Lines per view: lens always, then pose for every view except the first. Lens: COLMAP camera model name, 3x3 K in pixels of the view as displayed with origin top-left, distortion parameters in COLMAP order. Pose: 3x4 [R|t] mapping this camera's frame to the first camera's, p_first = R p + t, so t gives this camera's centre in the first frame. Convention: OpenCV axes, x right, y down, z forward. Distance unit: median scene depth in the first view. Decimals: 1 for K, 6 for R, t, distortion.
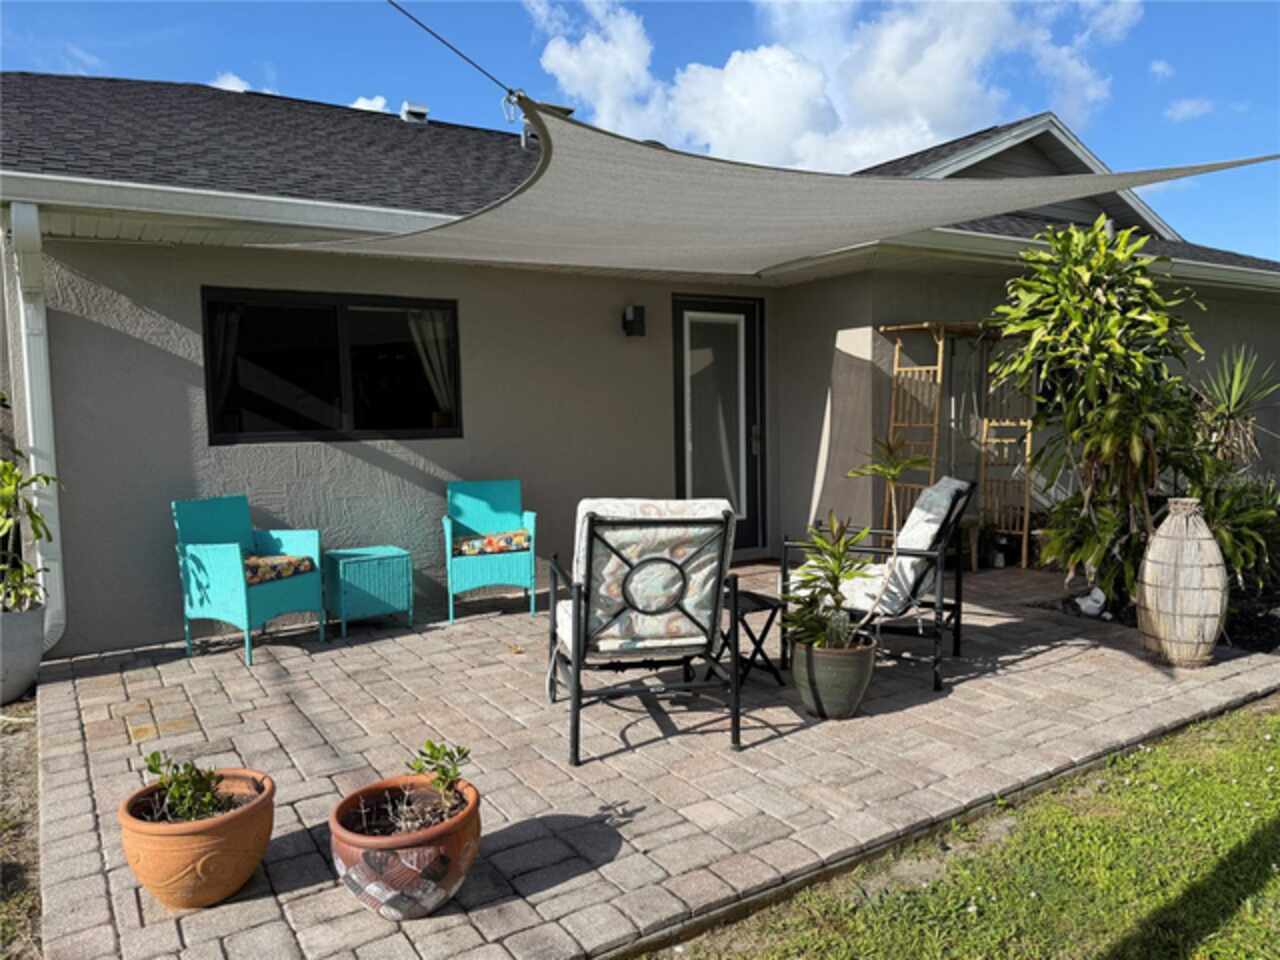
lens RADIAL K [[897.0, 0, 637.8], [0, 897.0, 485.0], [0, 0, 1]] dist [0.052445, -0.079725]
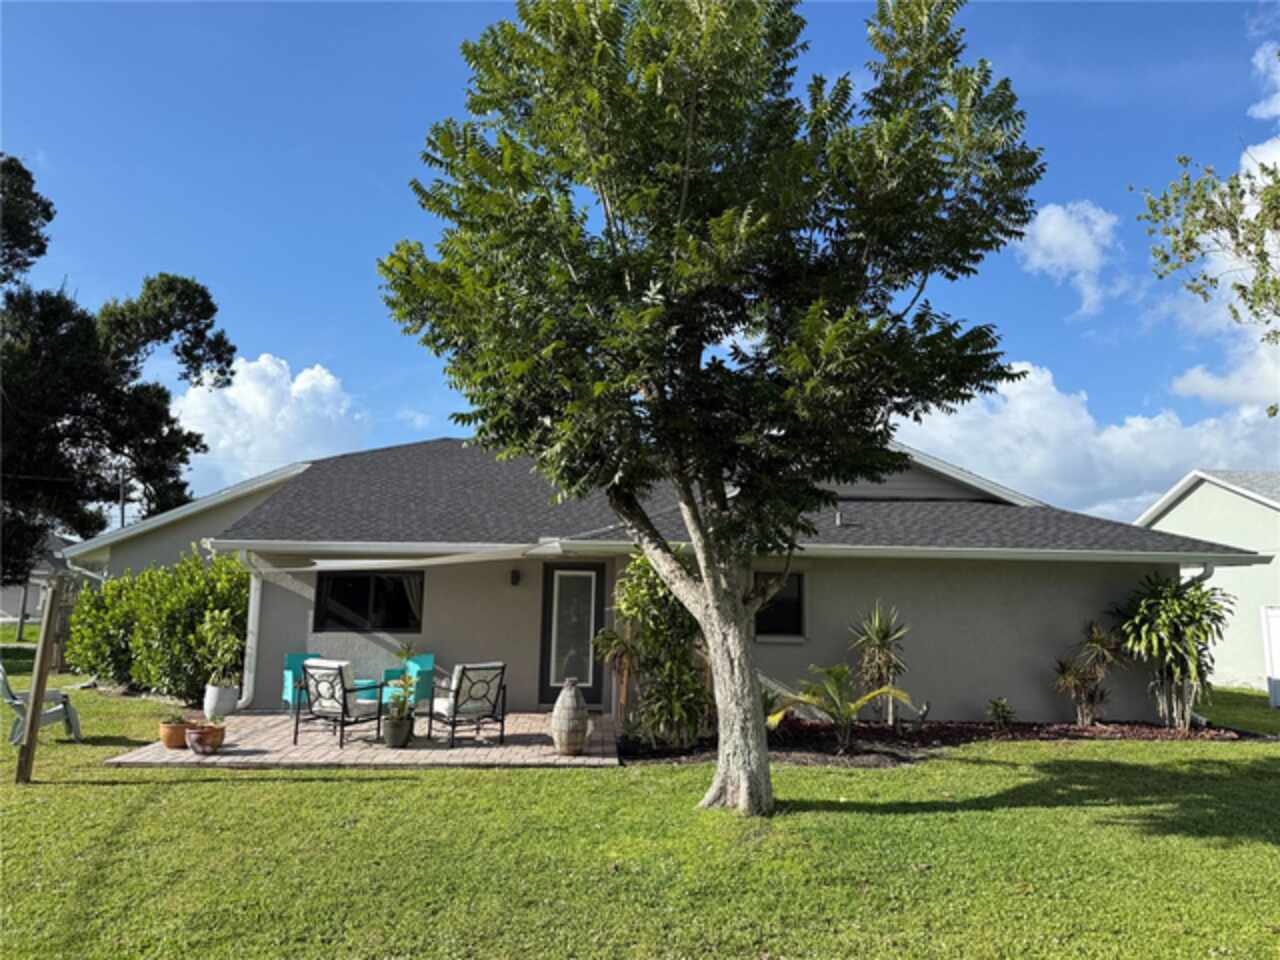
lens RADIAL K [[897.0, 0, 637.8], [0, 897.0, 485.0], [0, 0, 1]] dist [0.052445, -0.079725]
pose [[0.875485, -0.029741, -0.482330, 1.525064], [-0.067402, 0.980833, -0.182821, -0.049239], [0.478522, 0.192567, 0.856700, -0.780155]]
